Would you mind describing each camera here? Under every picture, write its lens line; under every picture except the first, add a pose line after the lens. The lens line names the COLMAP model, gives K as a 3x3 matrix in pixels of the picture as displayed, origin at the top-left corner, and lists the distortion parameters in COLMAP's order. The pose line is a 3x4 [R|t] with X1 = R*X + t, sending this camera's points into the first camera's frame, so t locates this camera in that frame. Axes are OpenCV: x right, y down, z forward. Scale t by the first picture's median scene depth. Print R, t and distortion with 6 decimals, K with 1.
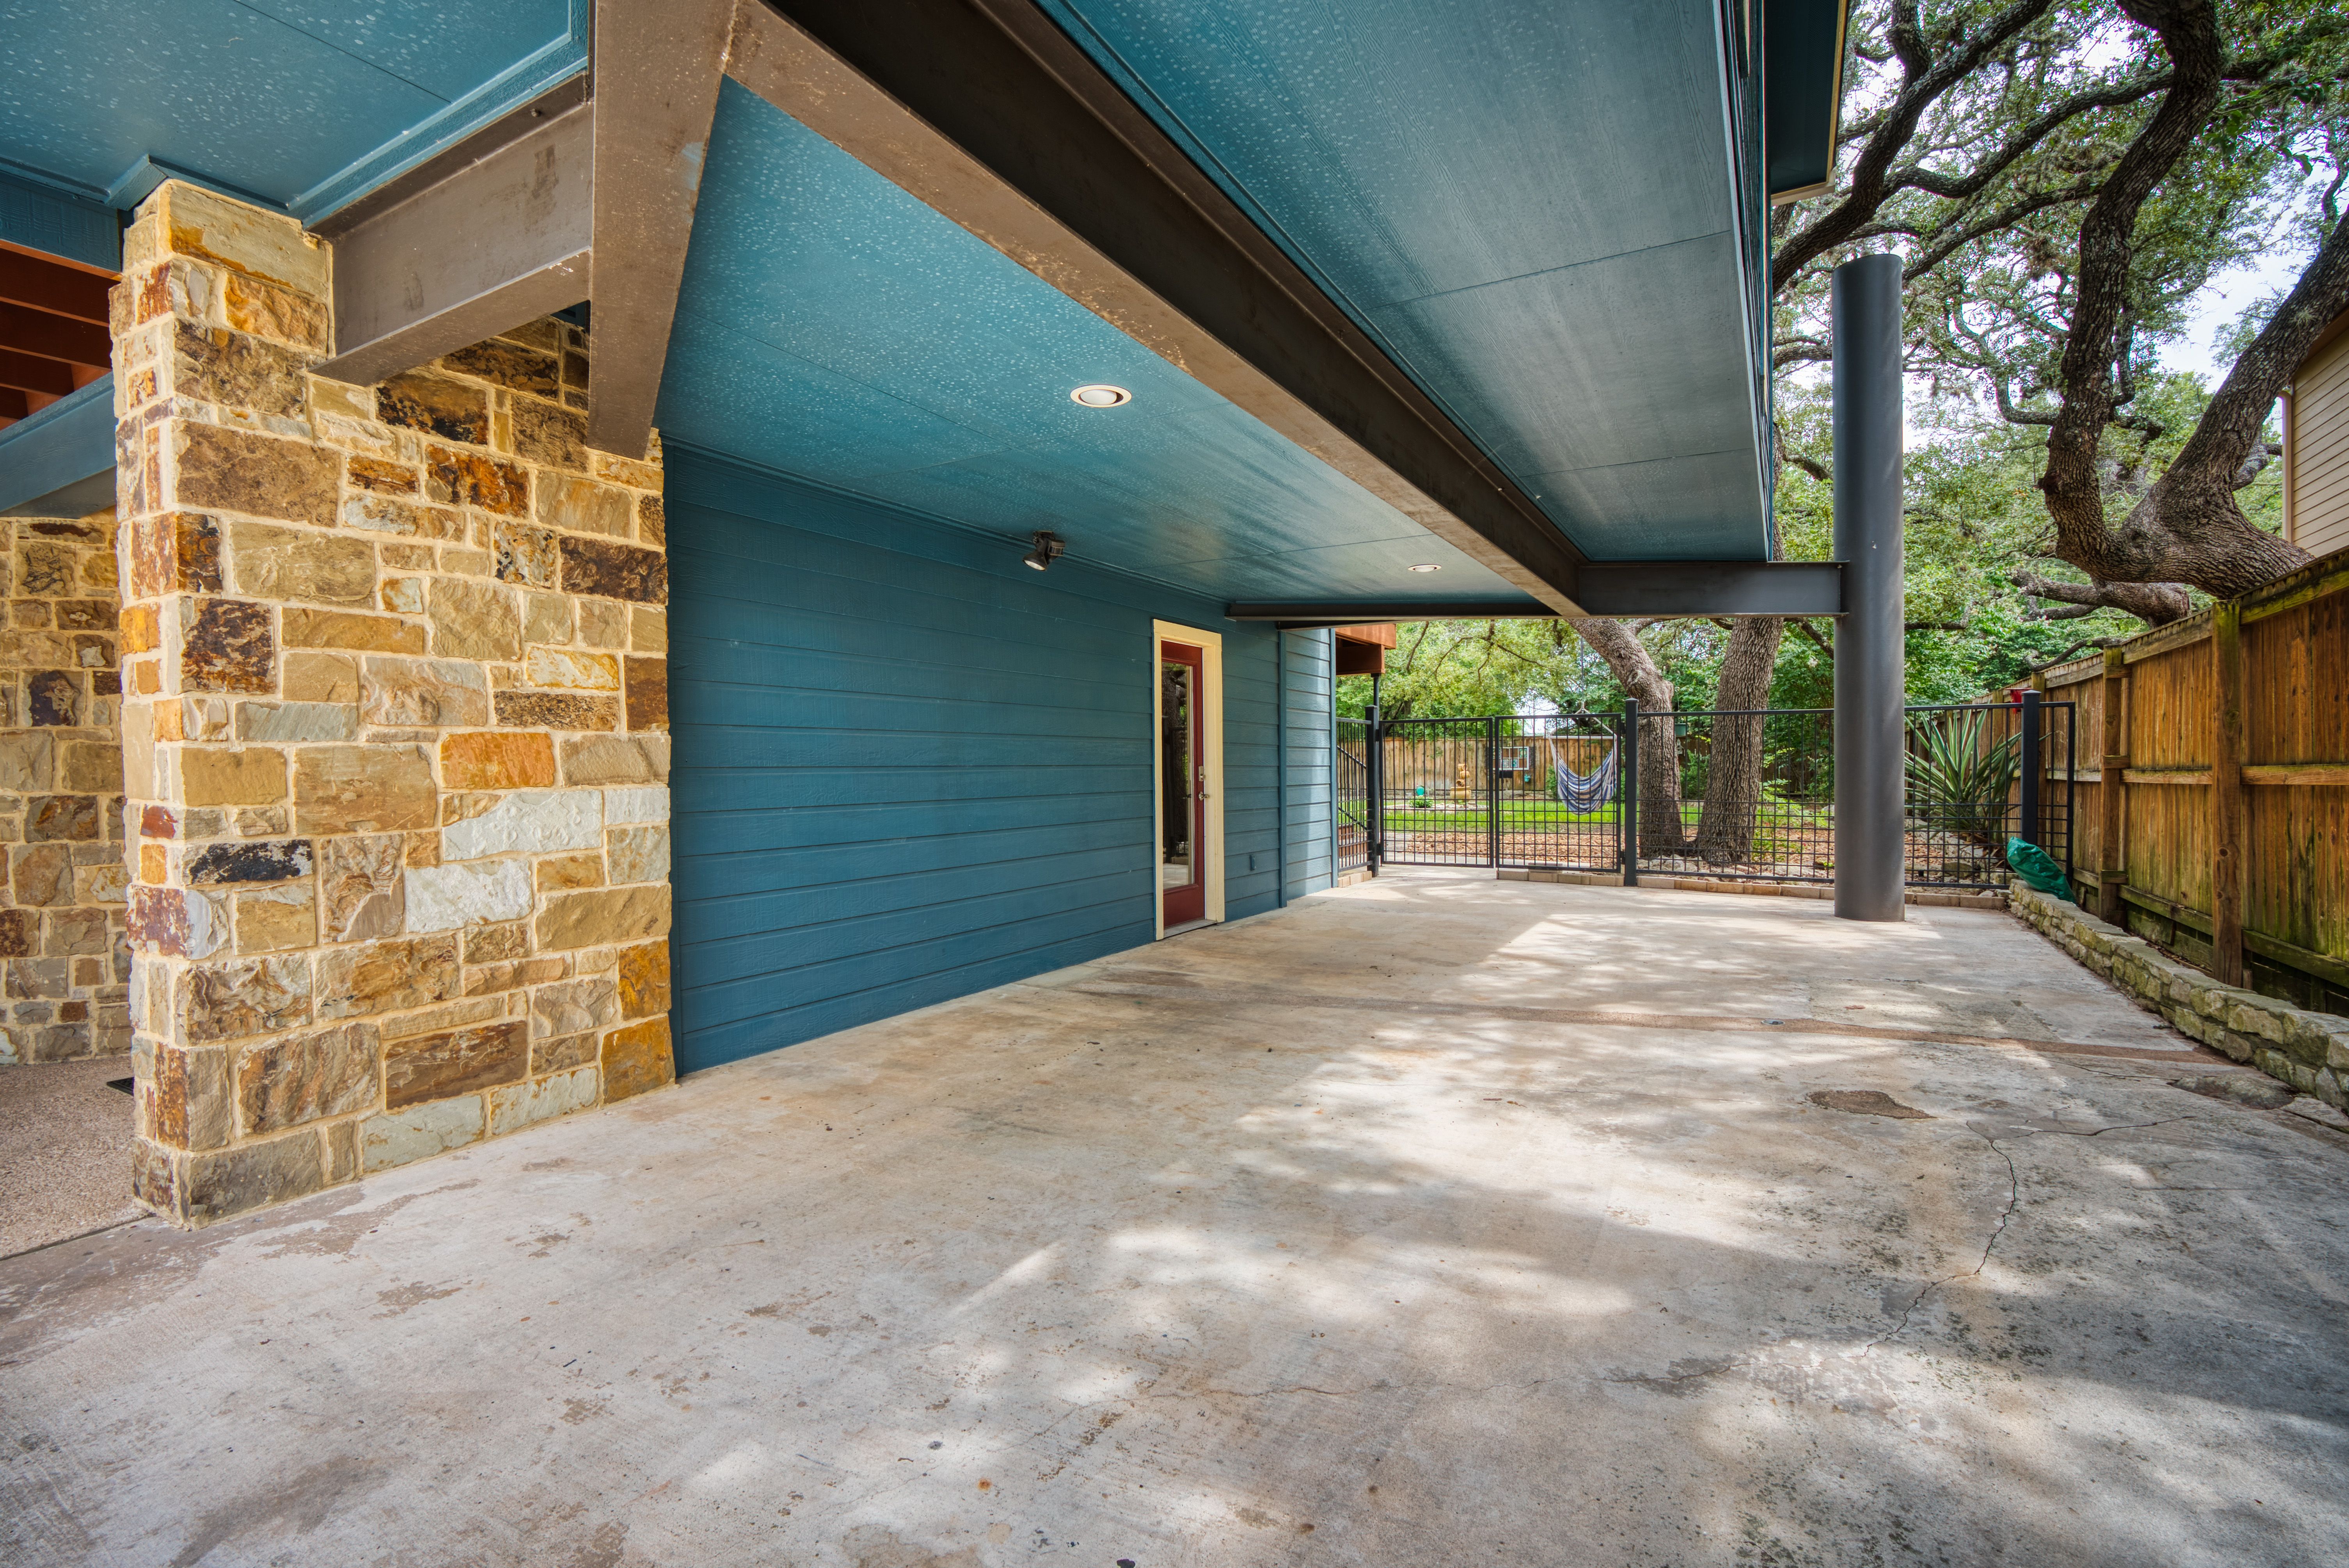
lens RADIAL K [[1069.3, 0, 1179.0], [0, 1069.3, 780.8], [0, 0, 1]] dist [-0.004882, 0.001205]
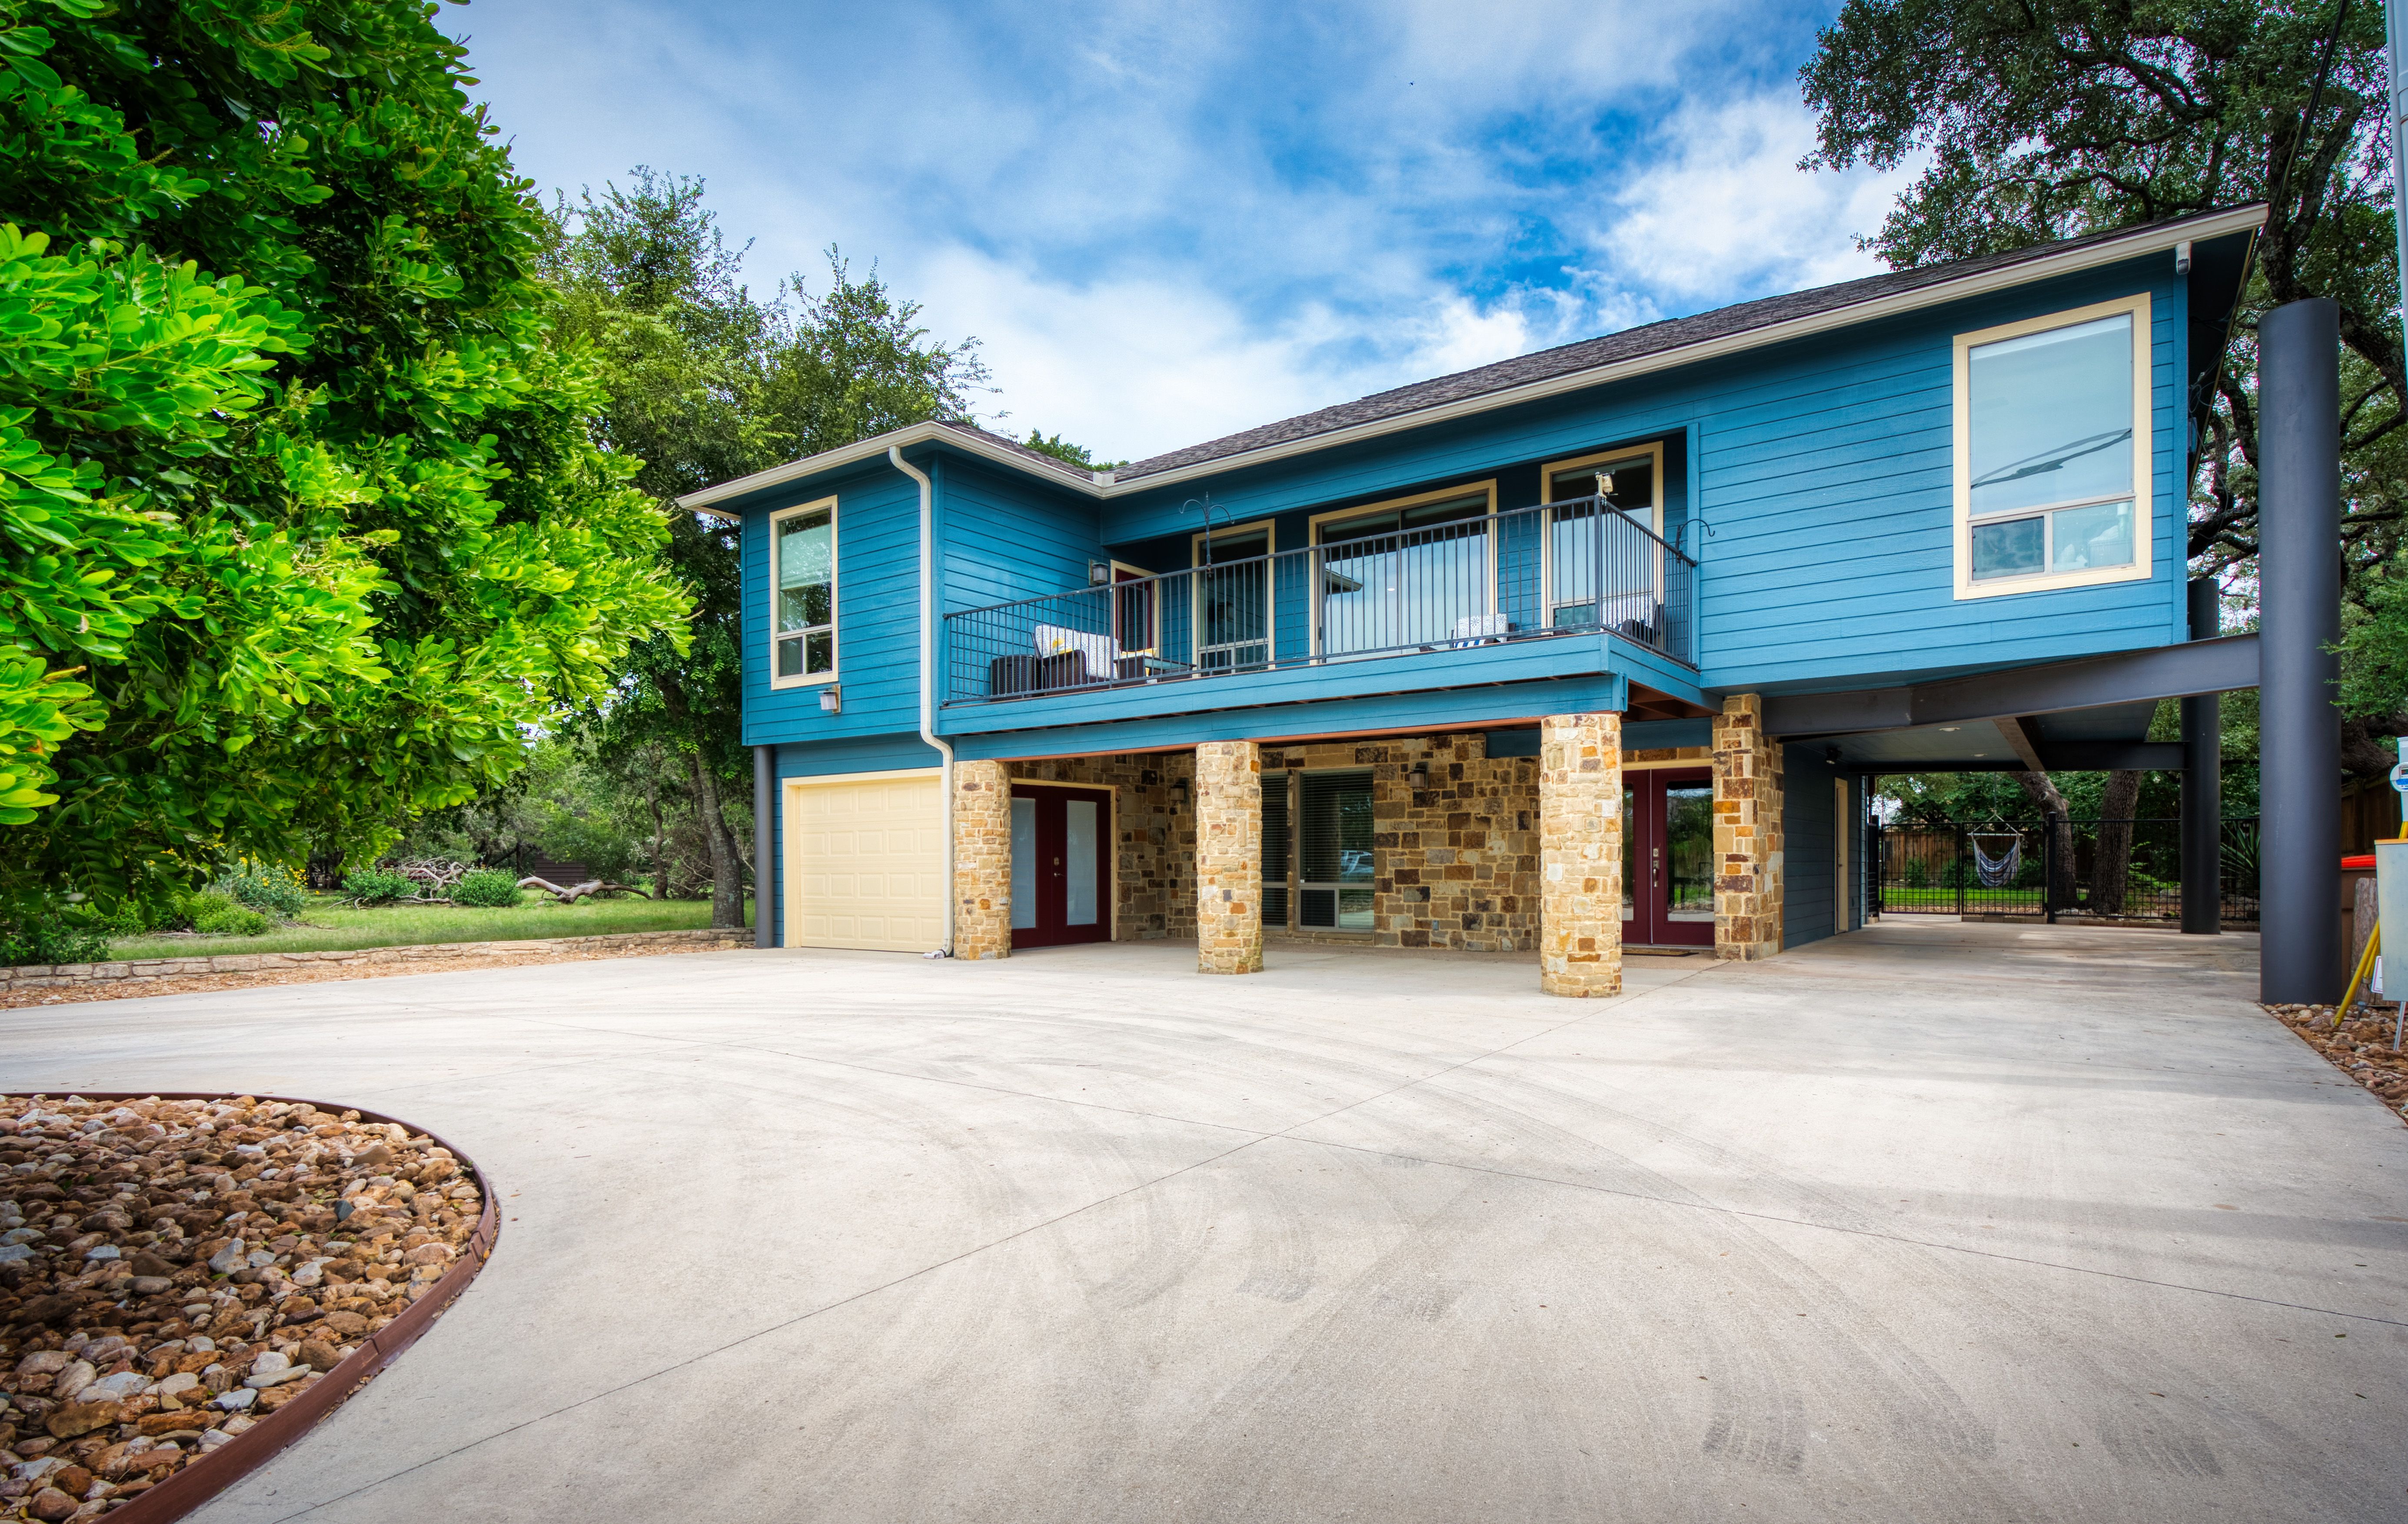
lens RADIAL K [[1194.7, 0, 1325.6], [0, 1194.7, 871.3], [0, 0, 1]] dist [-0.002564, -0.000187]
pose [[0.998254, 0.004973, -0.058851, -1.640561], [-0.005286, 0.999973, -0.005168, 0.088646], [0.058824, 0.005470, 0.998253, -2.536847]]
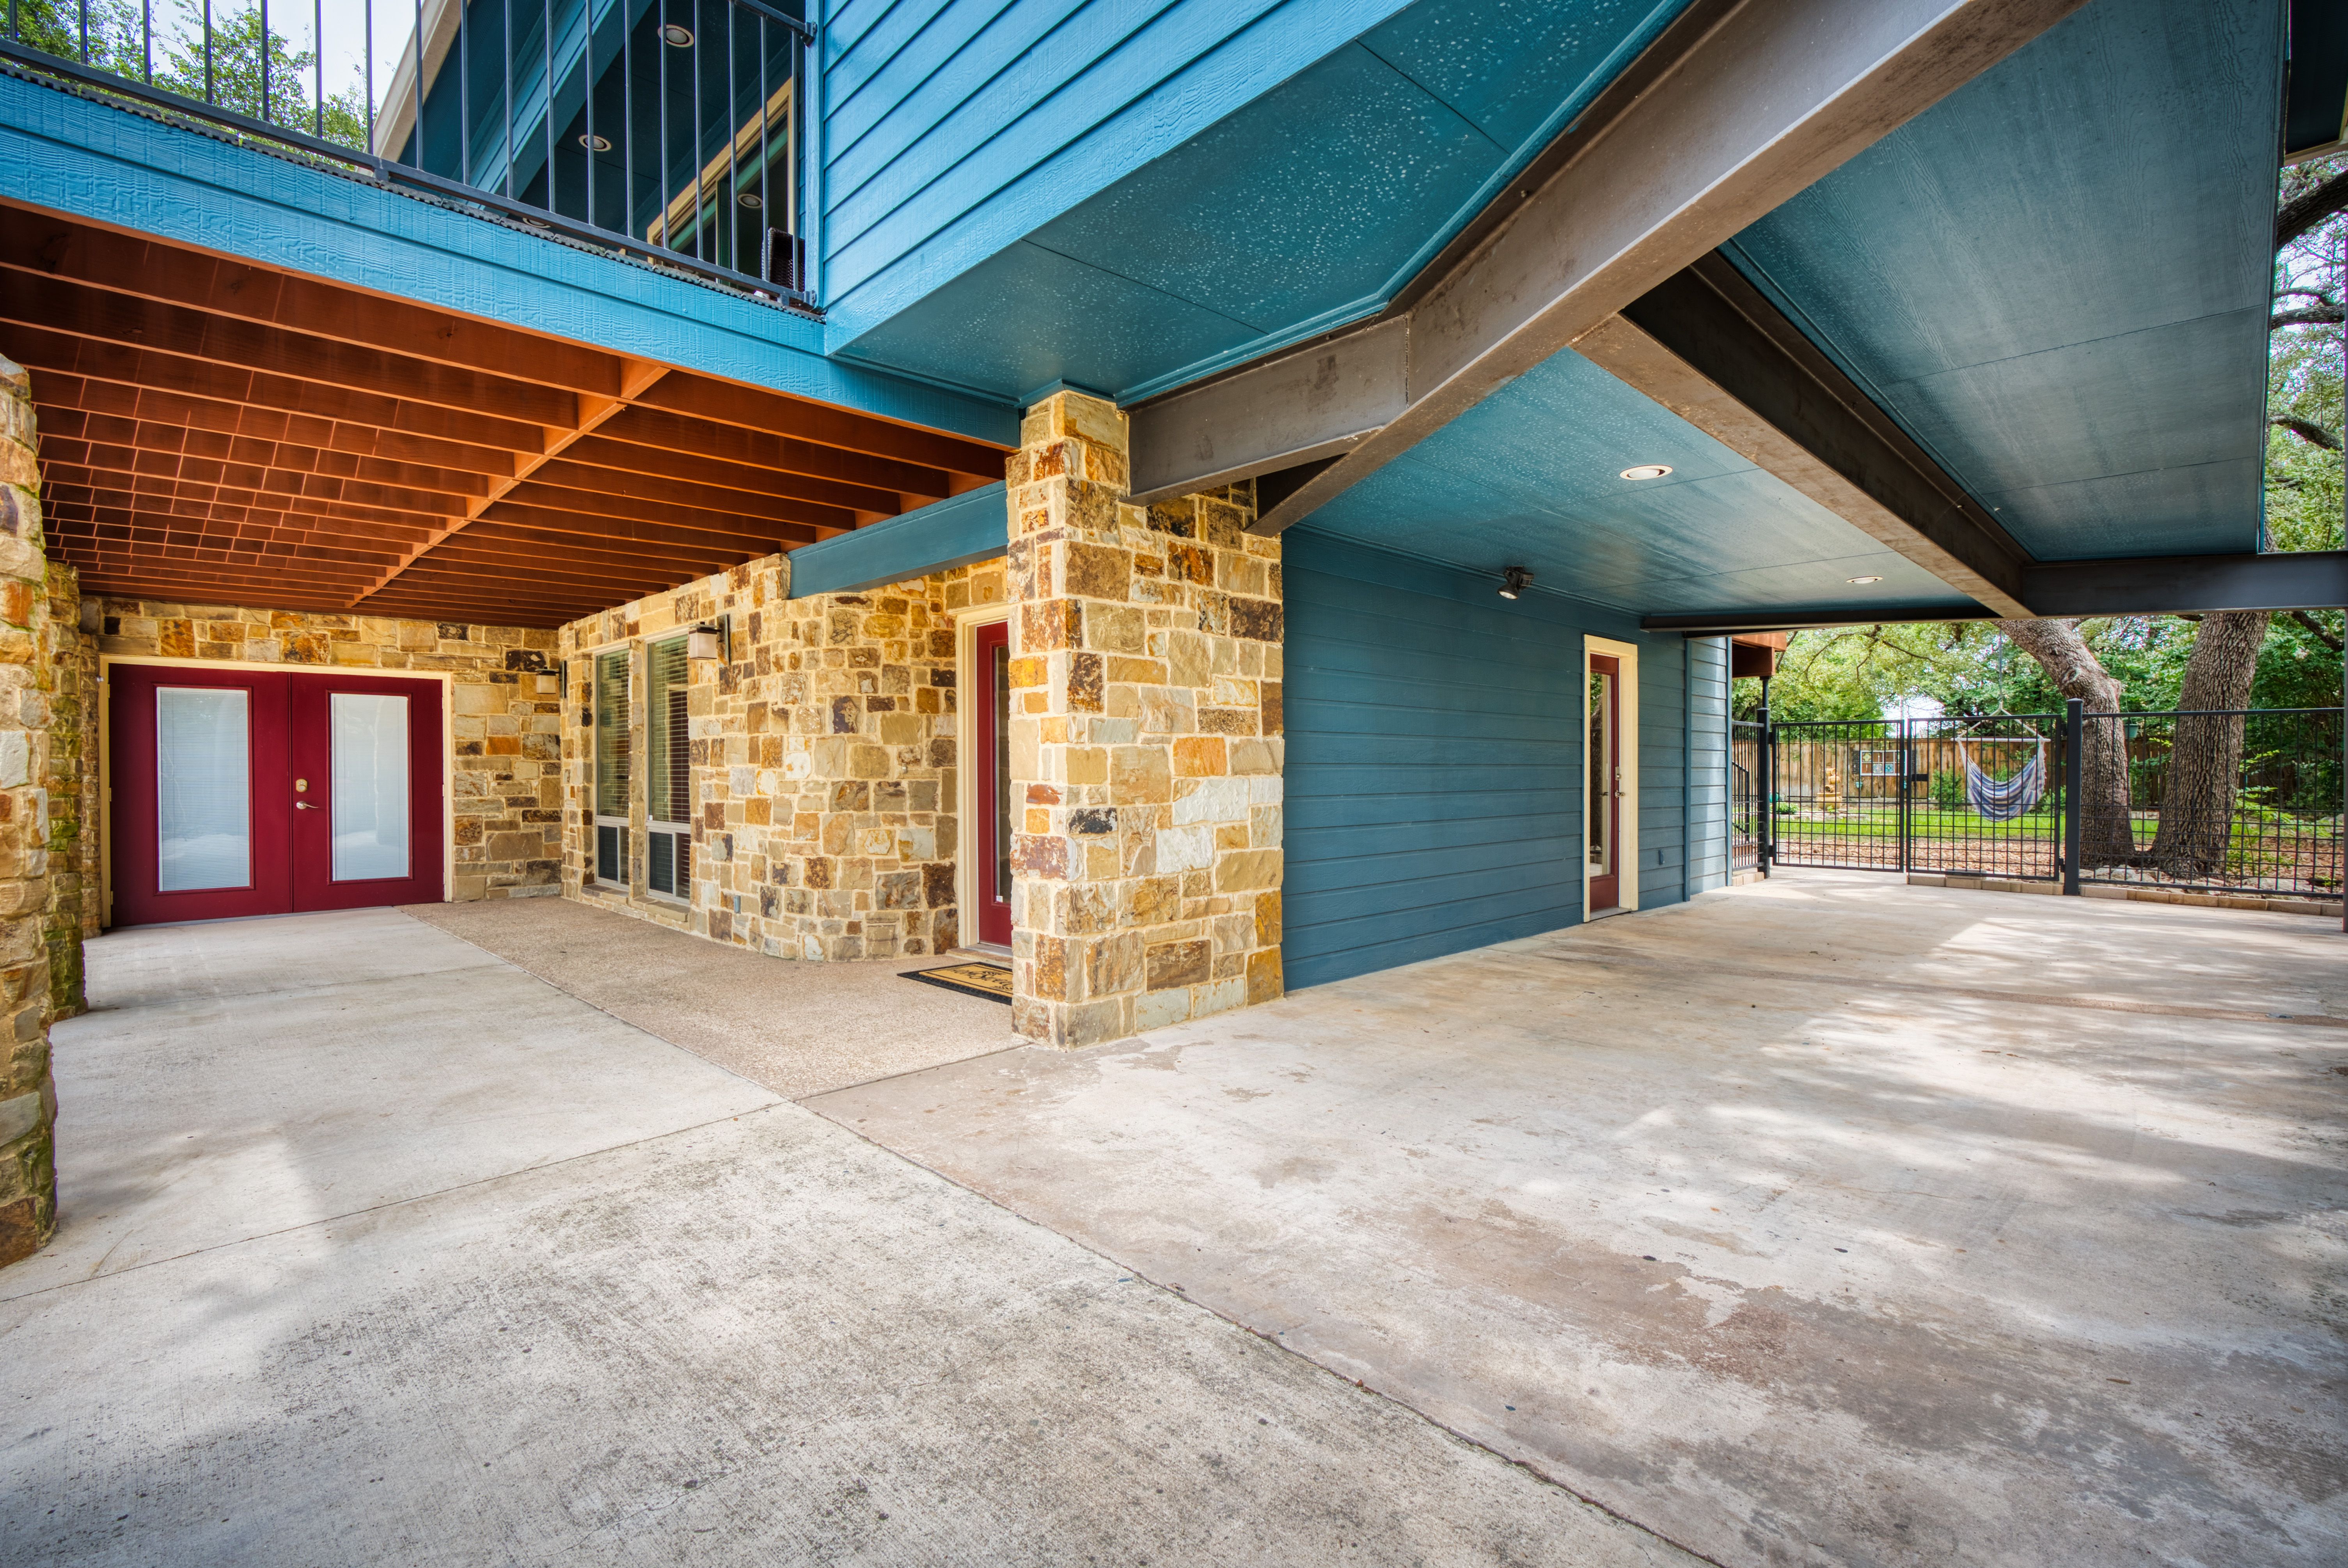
lens RADIAL K [[1068.8, 0, 1178.3], [0, 1068.8, 779.5], [0, 0, 1]] dist [-0.004882, 0.001205]
pose [[0.963722, 0.008431, -0.266775, -0.255977], [-0.009653, 0.999948, -0.003271, 0.014942], [0.266733, 0.005727, 0.963753, -0.357319]]
